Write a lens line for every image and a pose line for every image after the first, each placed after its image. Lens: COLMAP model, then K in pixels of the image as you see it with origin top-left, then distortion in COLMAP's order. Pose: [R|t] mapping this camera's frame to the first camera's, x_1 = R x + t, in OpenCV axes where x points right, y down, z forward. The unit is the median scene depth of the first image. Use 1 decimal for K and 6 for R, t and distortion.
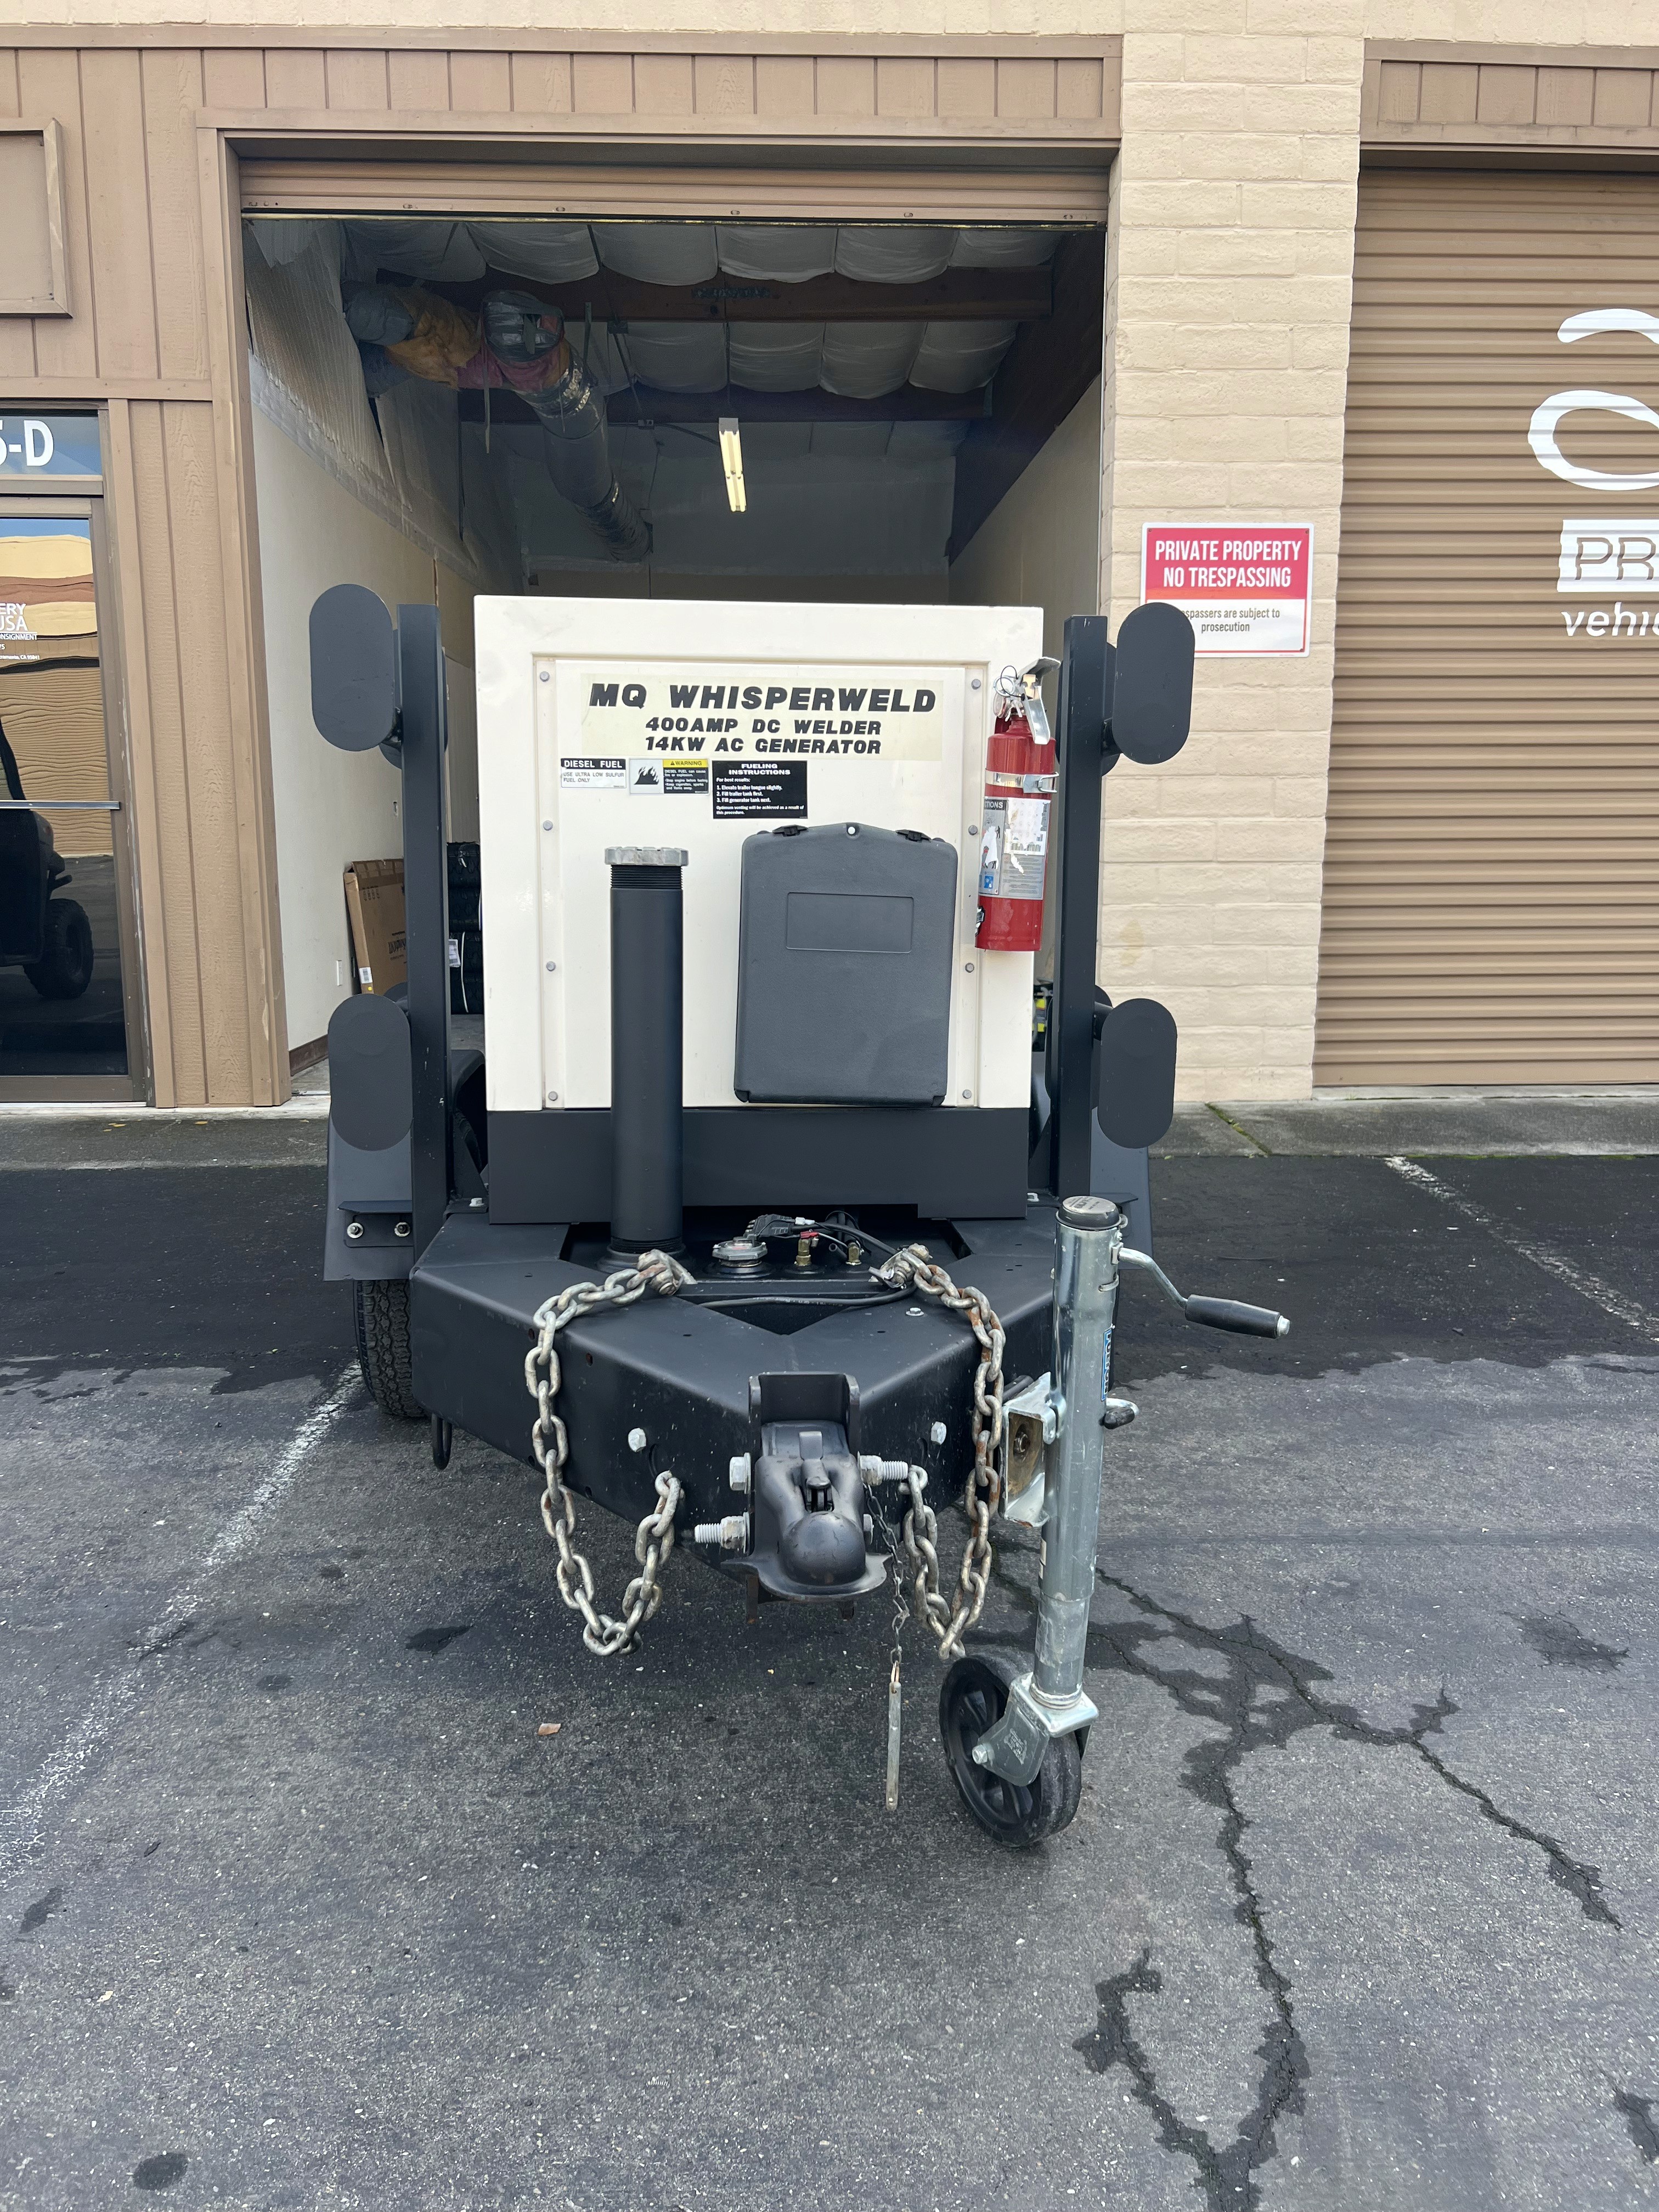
lens RADIAL K [[1662.0, 0, 830.0], [0, 1662.0, 1100.2], [0, 0, 1]] dist [0.038454, -0.043049]
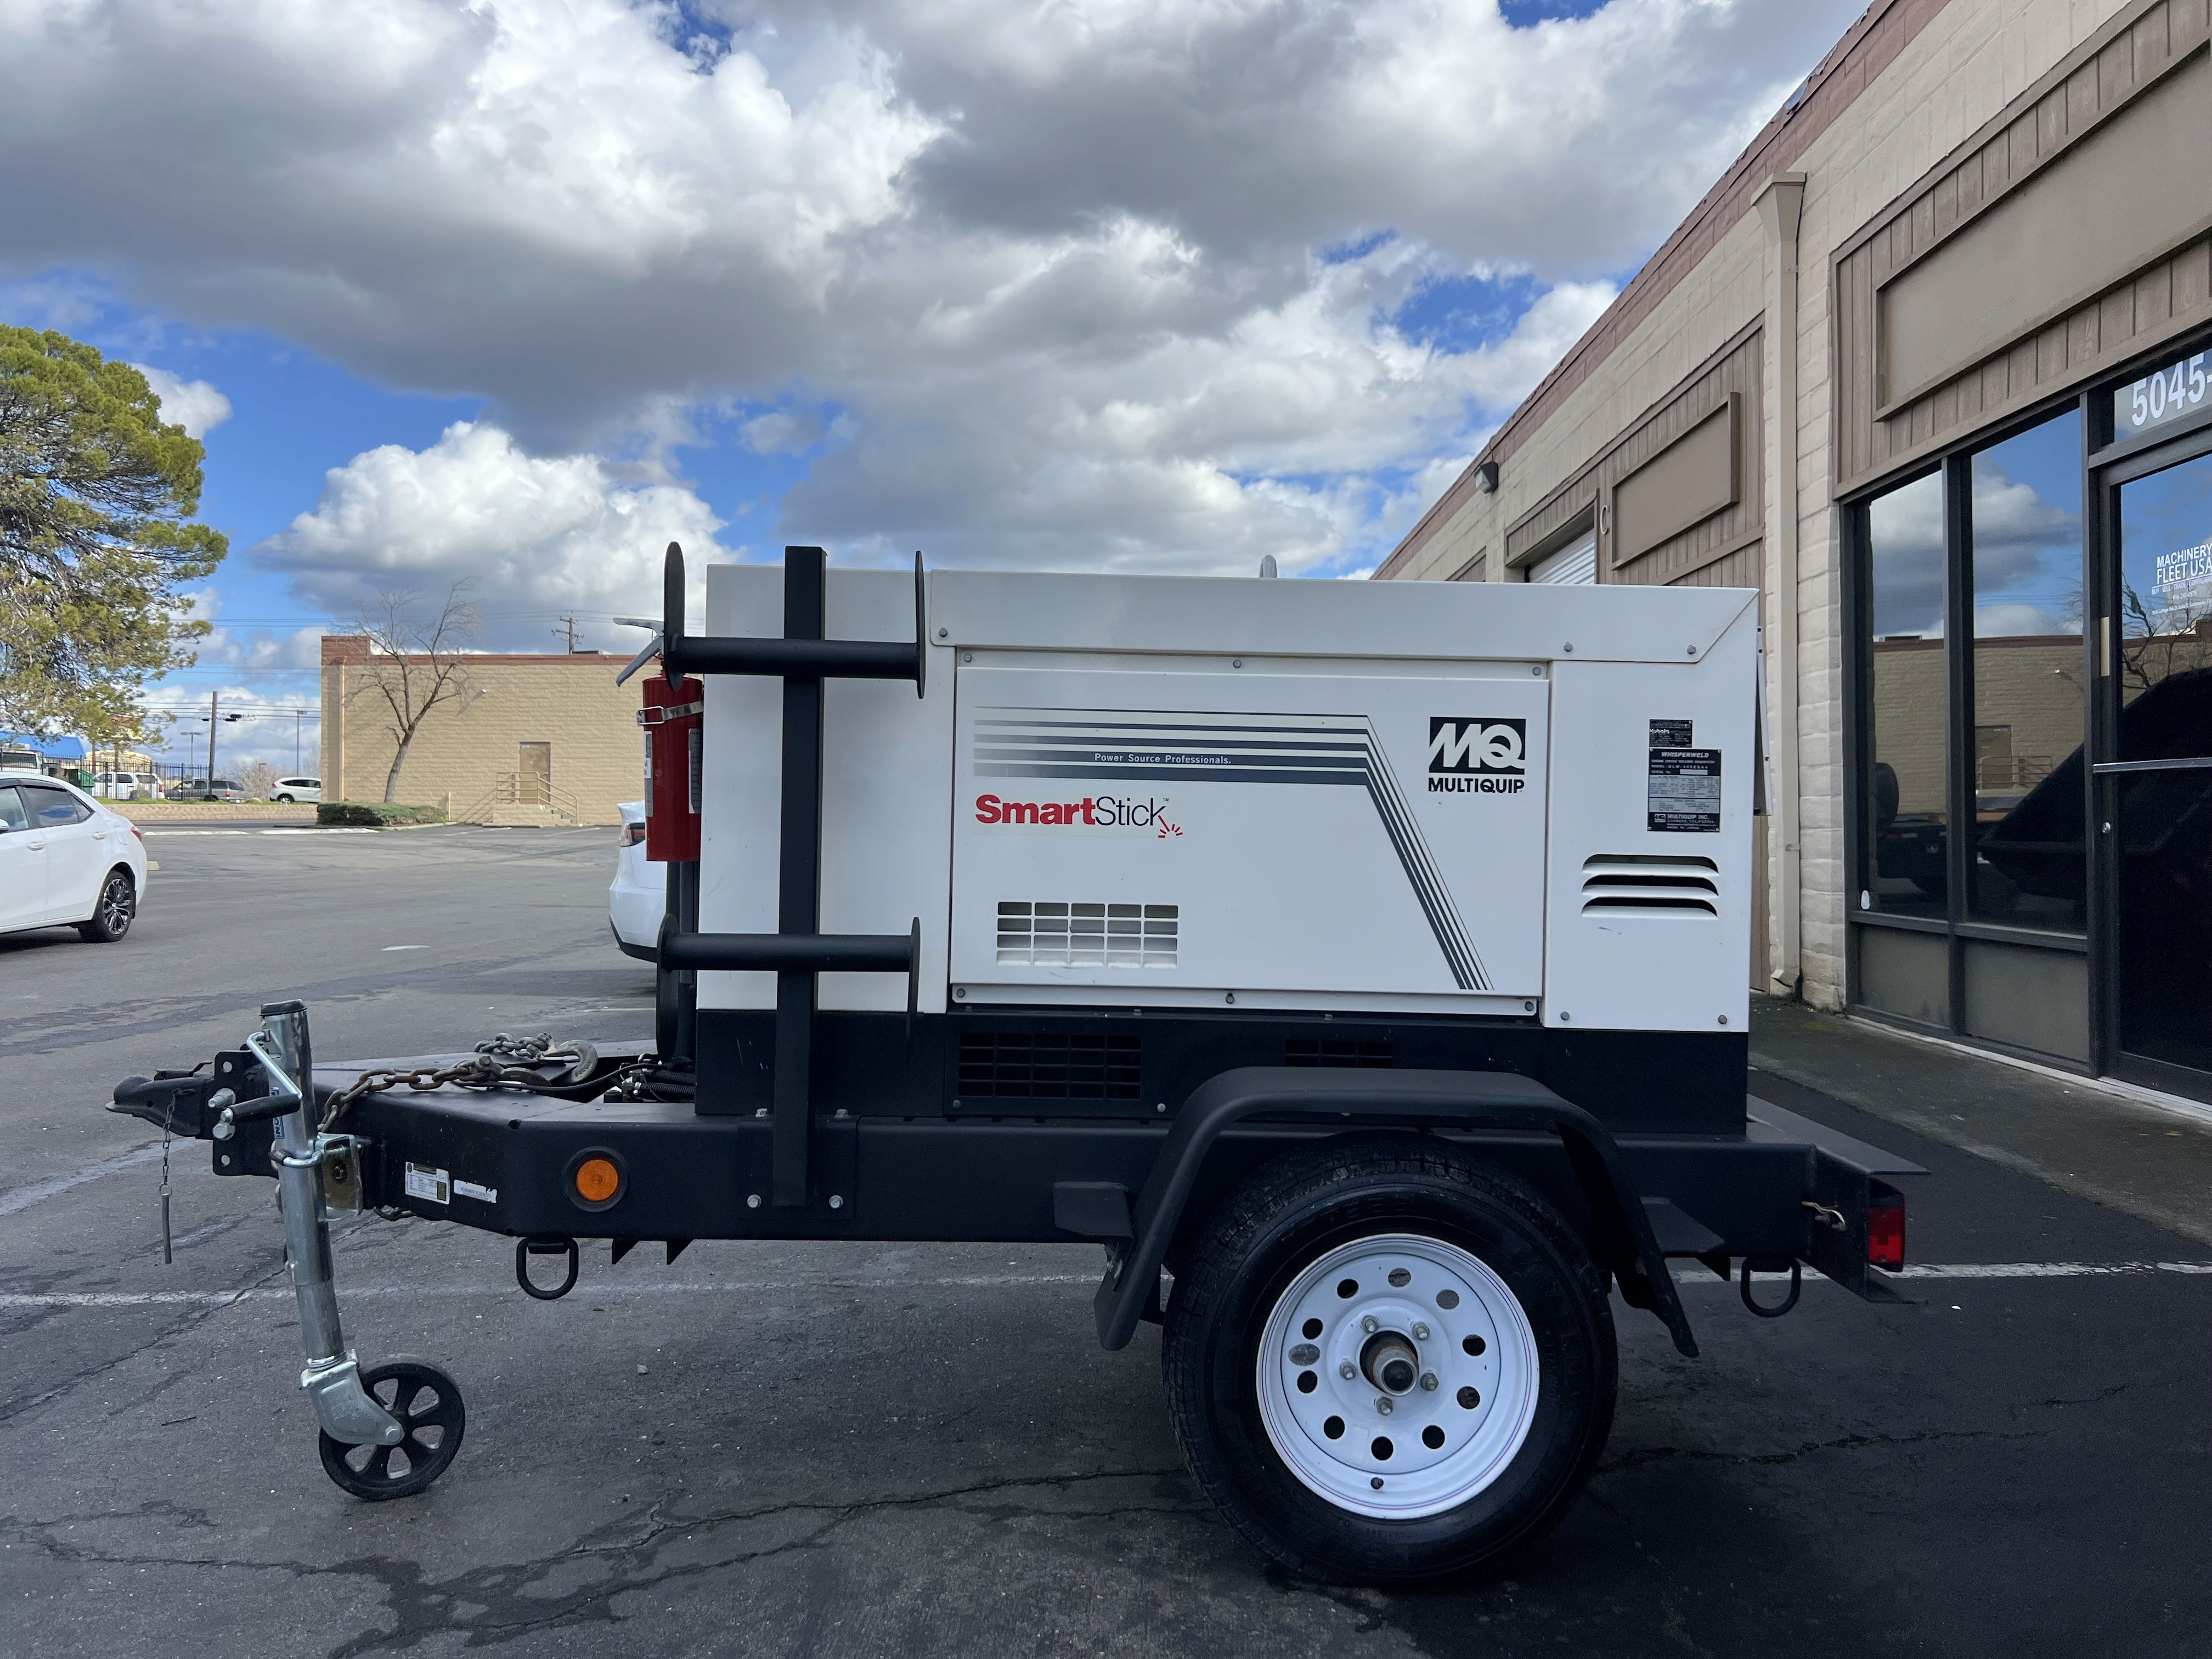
lens RADIAL K [[1662.0, 0, 1121.4], [0, 1662.0, 816.1], [0, 0, 1]] dist [0.038454, -0.043049]
pose [[-0.056473, -0.005281, -0.998390, 1.212141], [-0.155819, 0.987779, 0.003588, -0.170545], [0.986170, 0.155770, -0.056606, 1.337908]]
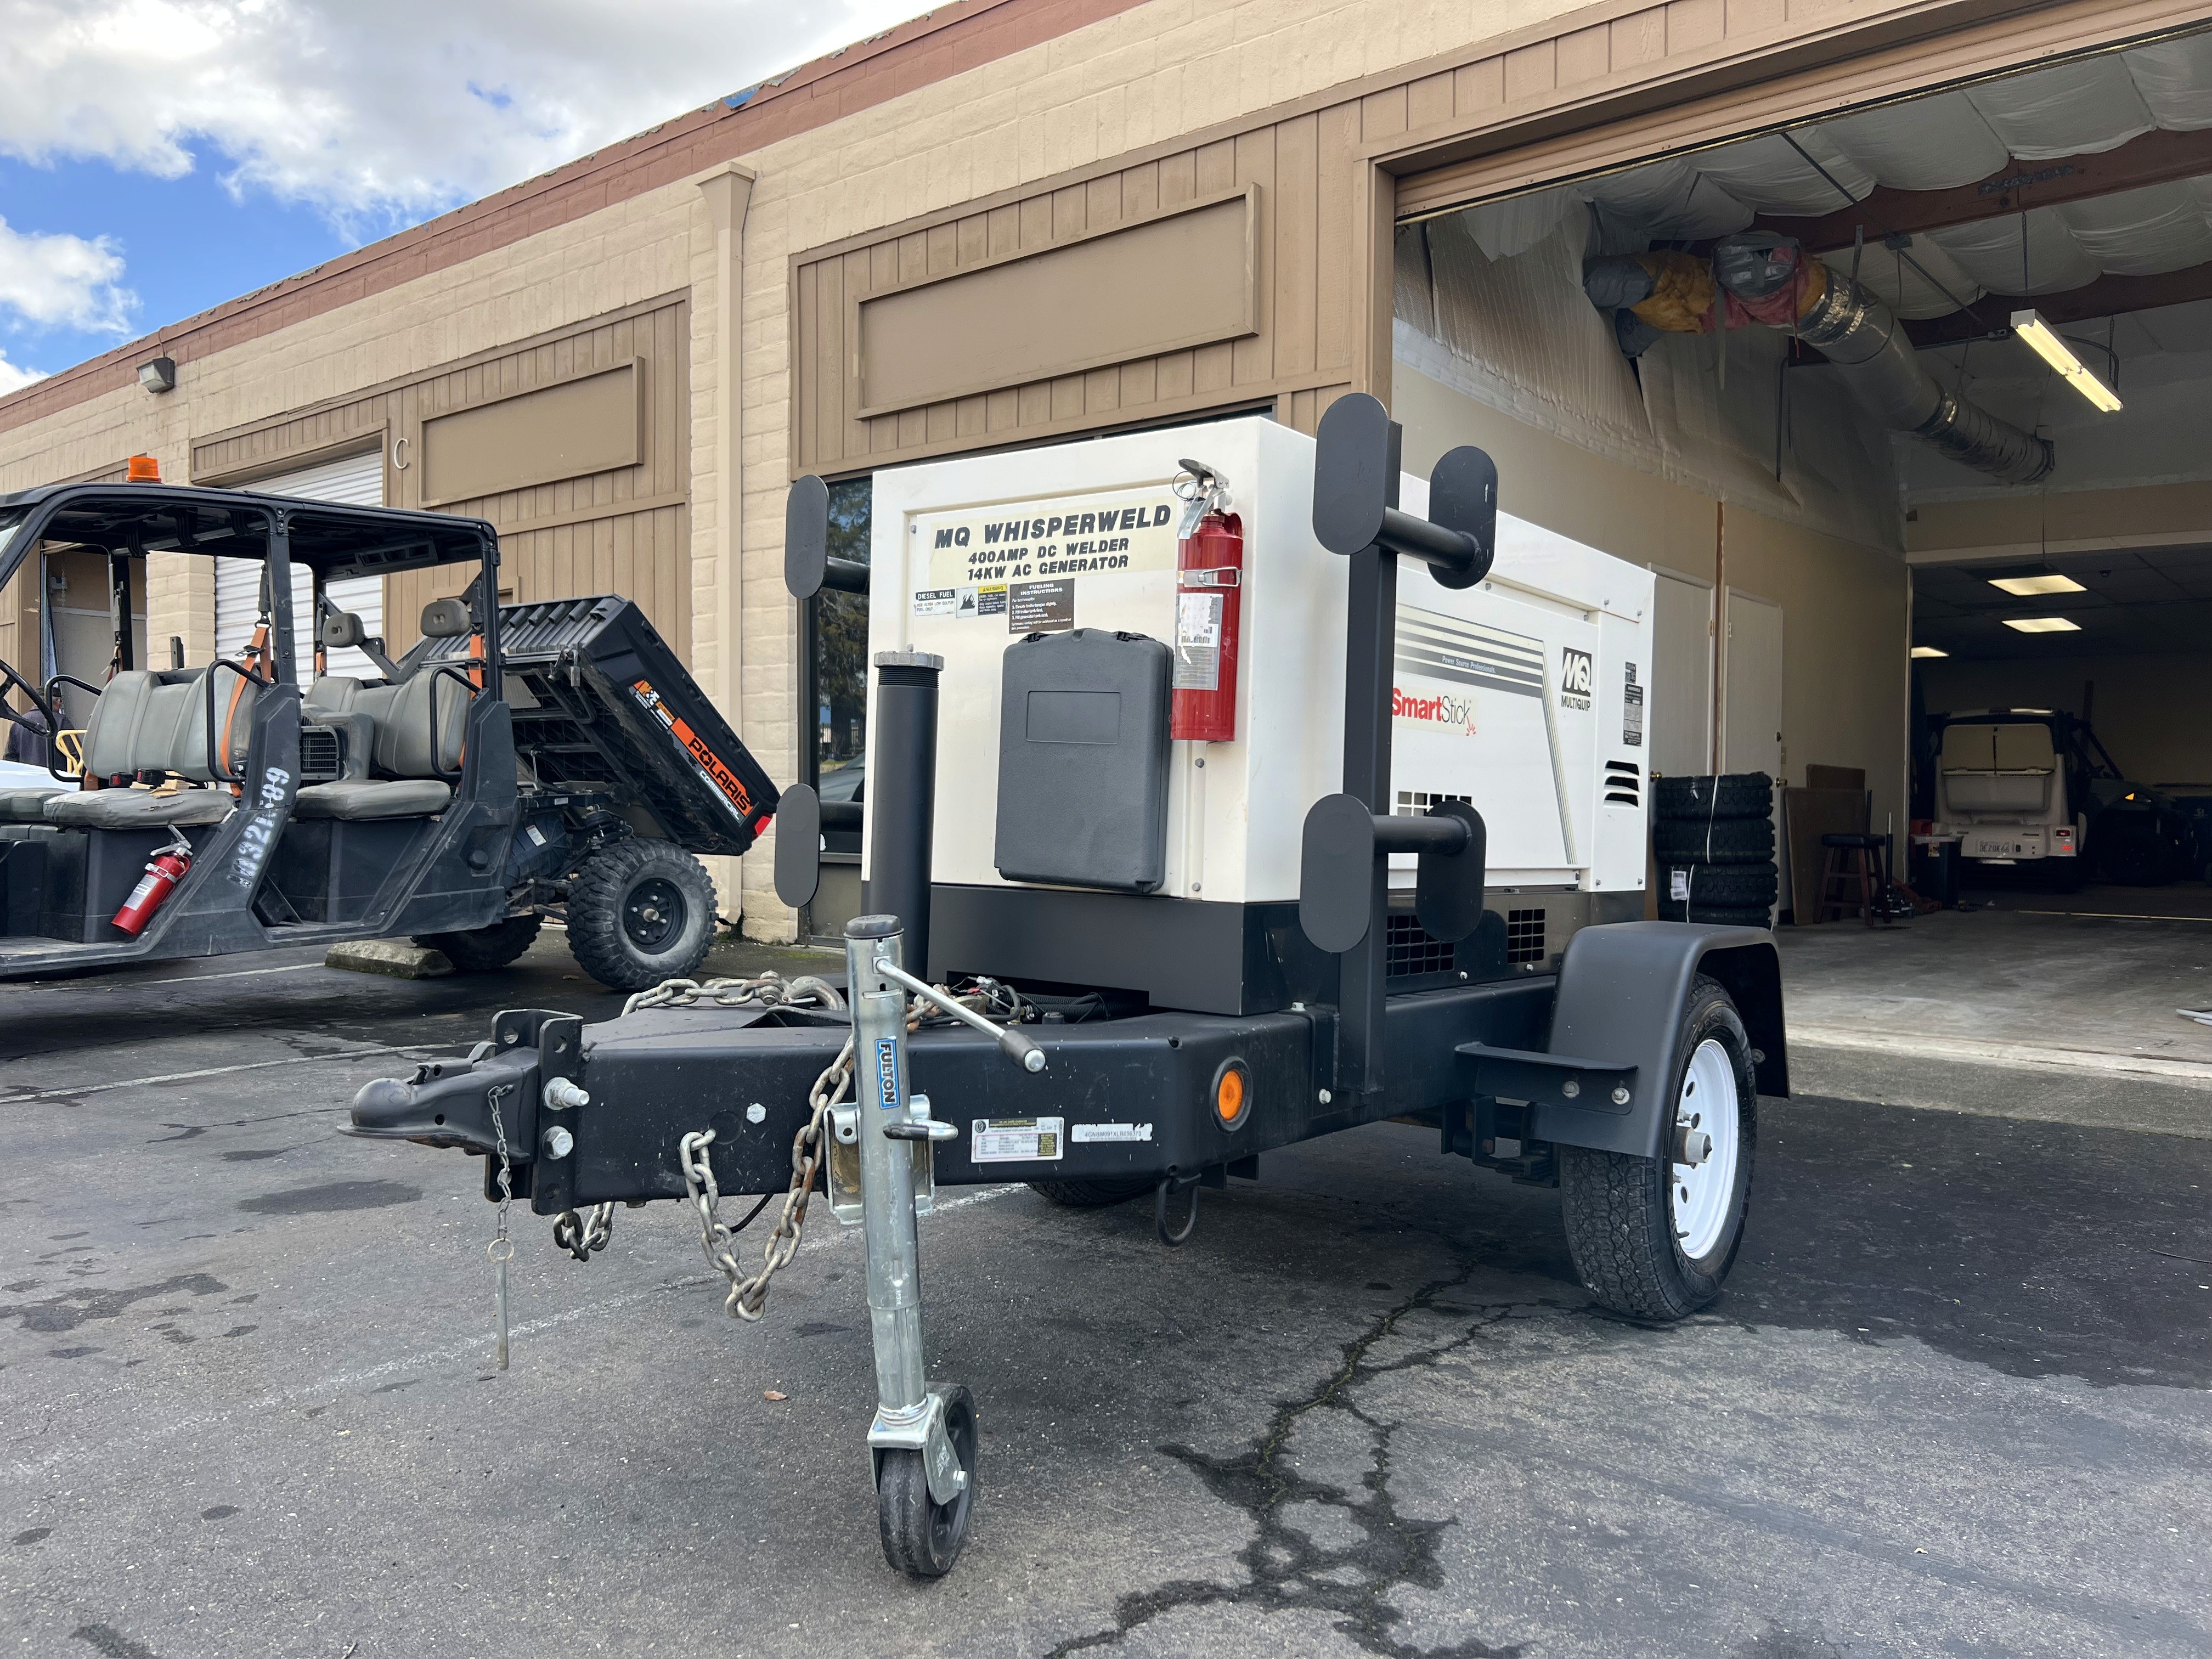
lens RADIAL K [[1662.0, 0, 1115.3], [0, 1662.0, 822.5], [0, 0, 1]] dist [0.038454, -0.043049]
pose [[0.749821, 0.014091, -0.661490, 0.730554], [-0.112663, 0.987892, -0.106664, 0.072165], [0.651978, 0.154504, 0.742330, 0.209624]]
